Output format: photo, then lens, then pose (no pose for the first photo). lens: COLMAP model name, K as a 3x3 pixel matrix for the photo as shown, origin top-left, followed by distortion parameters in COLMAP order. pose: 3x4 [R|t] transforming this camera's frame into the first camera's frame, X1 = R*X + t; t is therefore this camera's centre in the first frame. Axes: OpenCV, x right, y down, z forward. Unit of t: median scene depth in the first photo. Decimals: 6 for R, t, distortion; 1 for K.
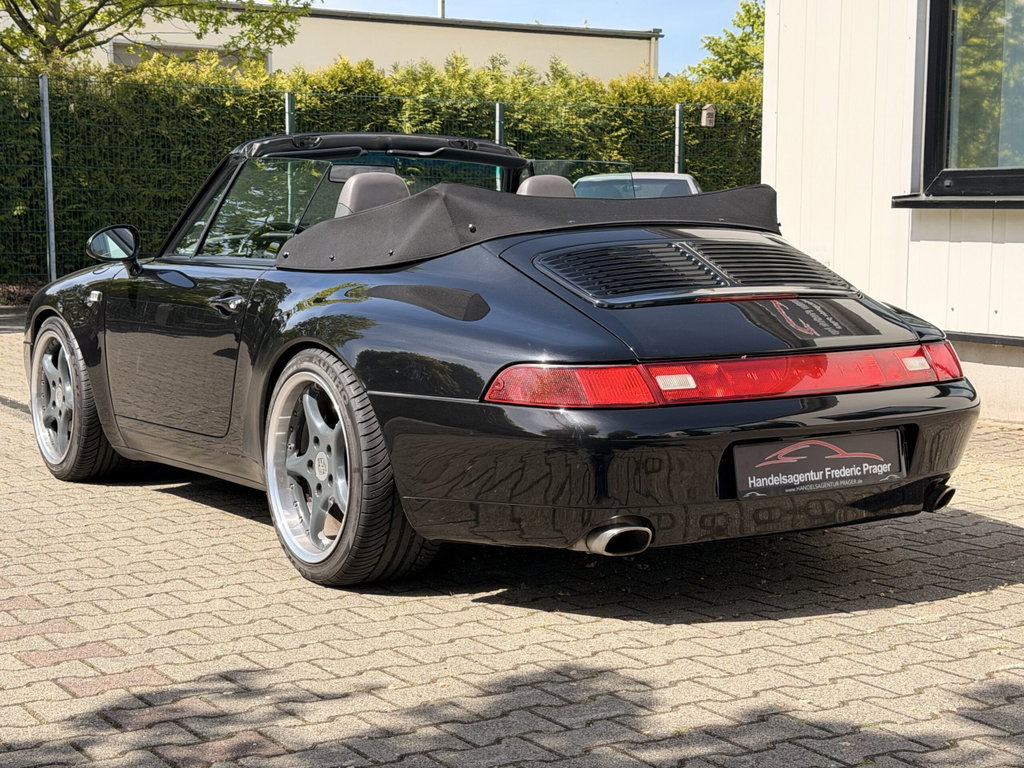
lens RADIAL K [[1668.1, 0, 511.4], [0, 1668.1, 383.1], [0, 0, 1]] dist [0.146671, 0.000000]
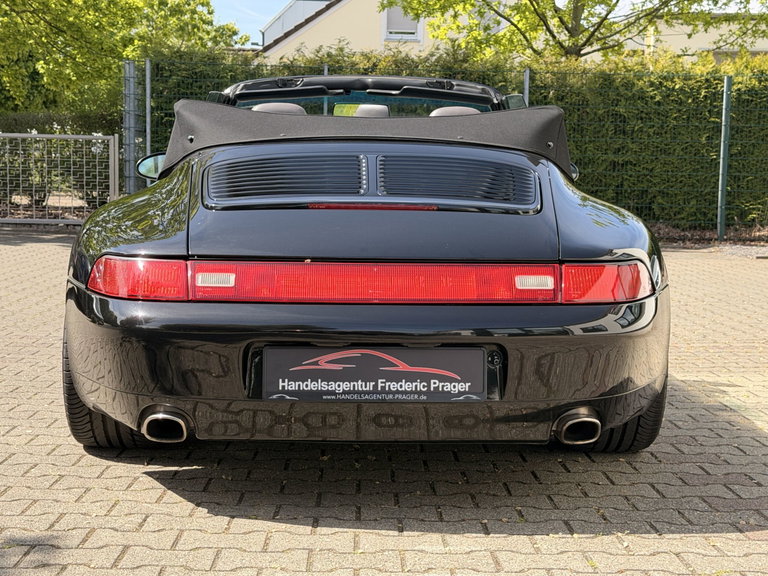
lens RADIAL K [[1251.0, 0, 384.2], [0, 1251.0, 288.9], [0, 0, 1]] dist [0.146671, 0.000000]
pose [[0.858740, 0.059109, -0.508991, 0.530589], [-0.069479, 0.997582, -0.001373, -0.001082], [0.507680, 0.036543, 0.860771, 0.353618]]
